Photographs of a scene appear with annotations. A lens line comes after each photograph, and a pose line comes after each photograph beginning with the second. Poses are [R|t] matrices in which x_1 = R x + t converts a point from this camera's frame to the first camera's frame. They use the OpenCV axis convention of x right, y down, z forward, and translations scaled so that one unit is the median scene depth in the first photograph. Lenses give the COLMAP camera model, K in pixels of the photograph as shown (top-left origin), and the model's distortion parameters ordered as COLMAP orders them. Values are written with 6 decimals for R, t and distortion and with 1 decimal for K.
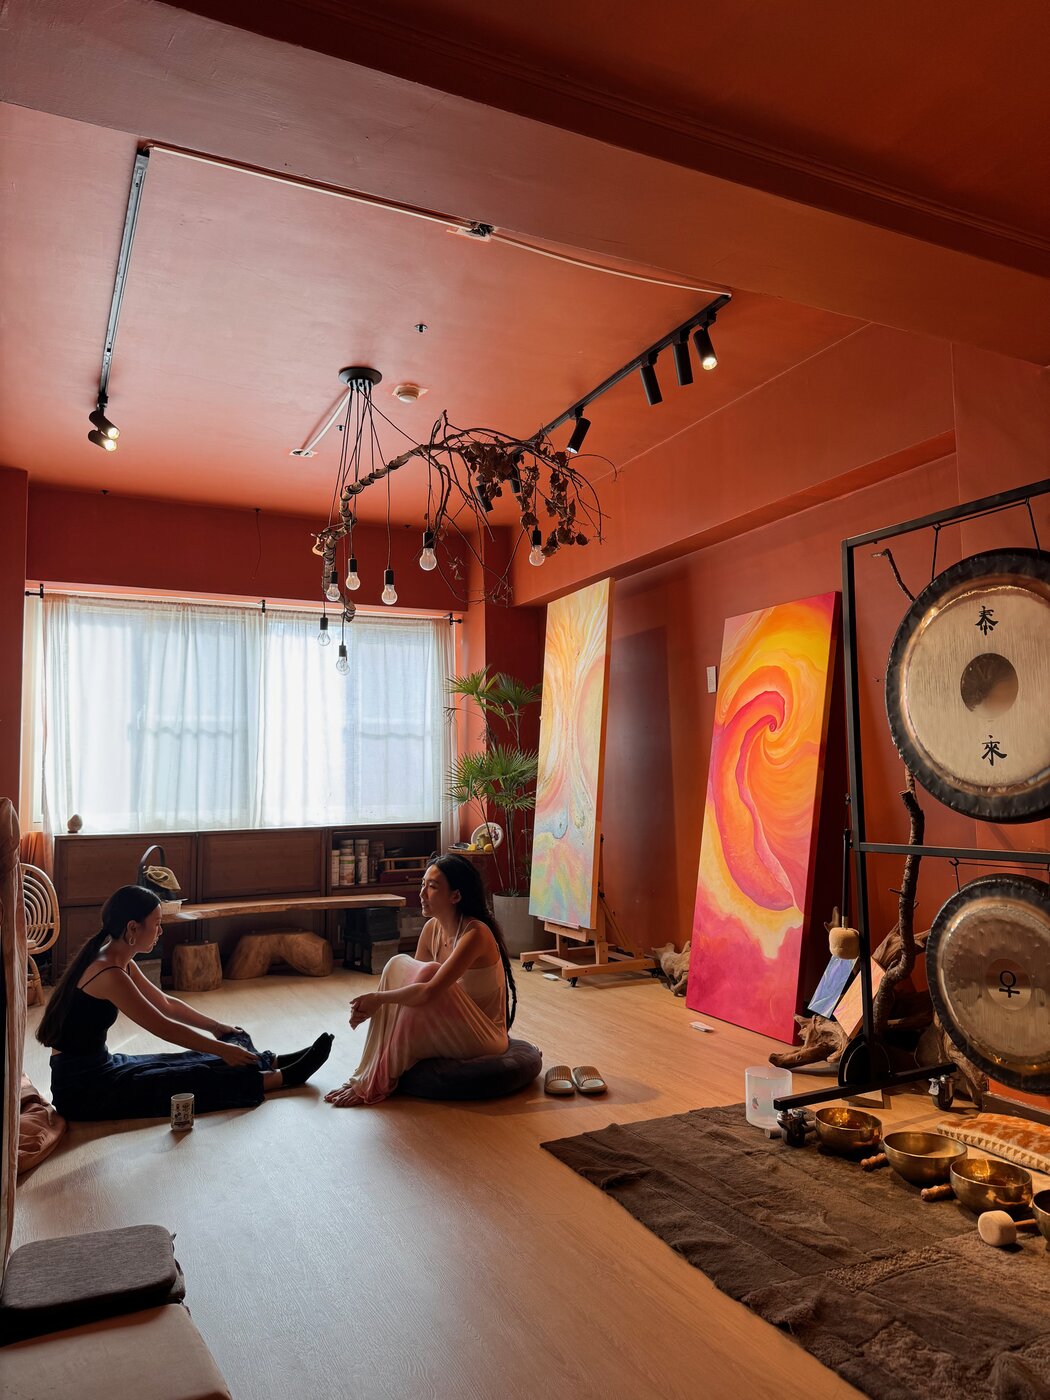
lens RADIAL K [[978.0, 0, 525.2], [0, 978.0, 700.9], [0, 0, 1]] dist [0.001866, -0.000835]
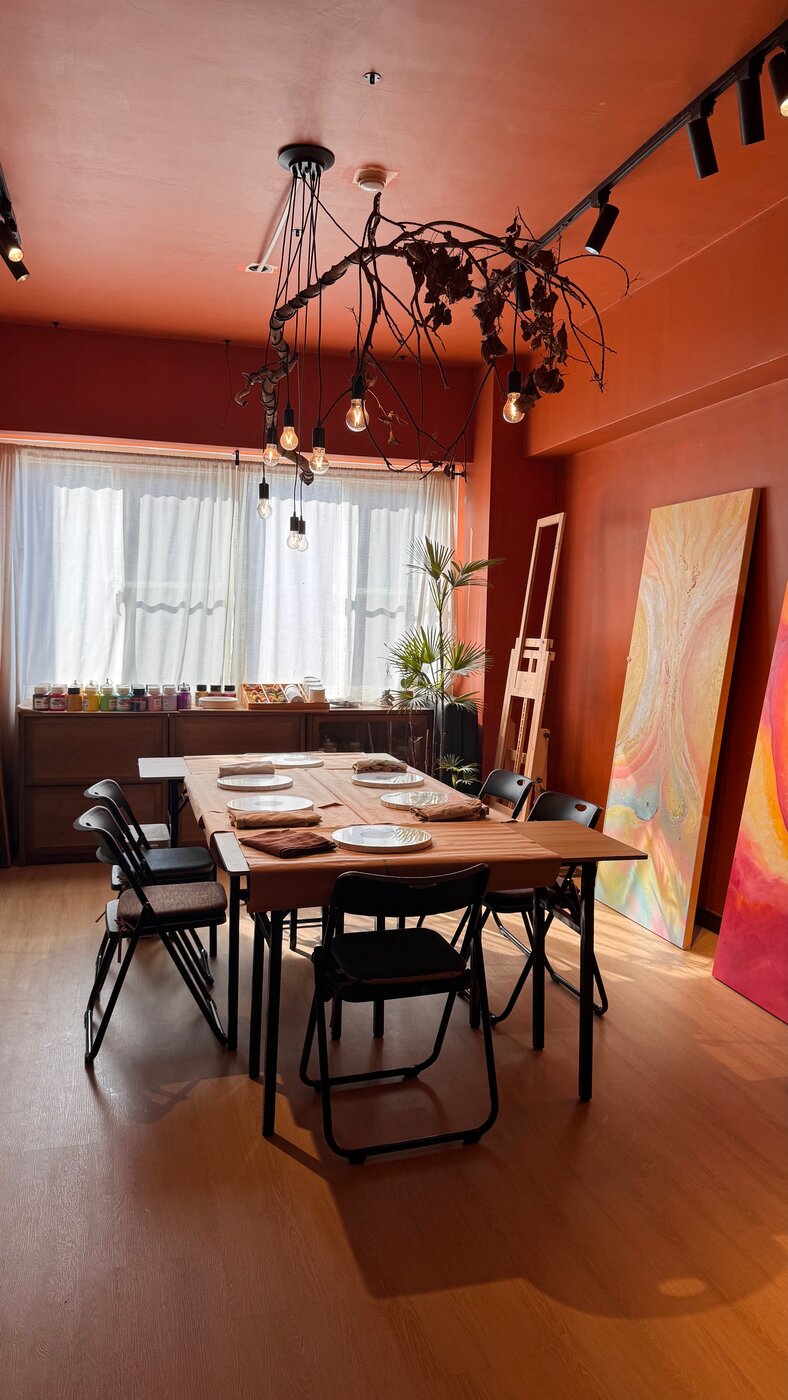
lens RADIAL K [[1090.3, 0, 389.3], [0, 1090.3, 703.1], [0, 0, 1]] dist [0.015639, 0.022393]
pose [[0.988740, 0.023862, -0.147732, 0.030021], [-0.003959, 0.991031, 0.133575, -0.029133], [0.149594, -0.131486, 0.979966, 0.128286]]
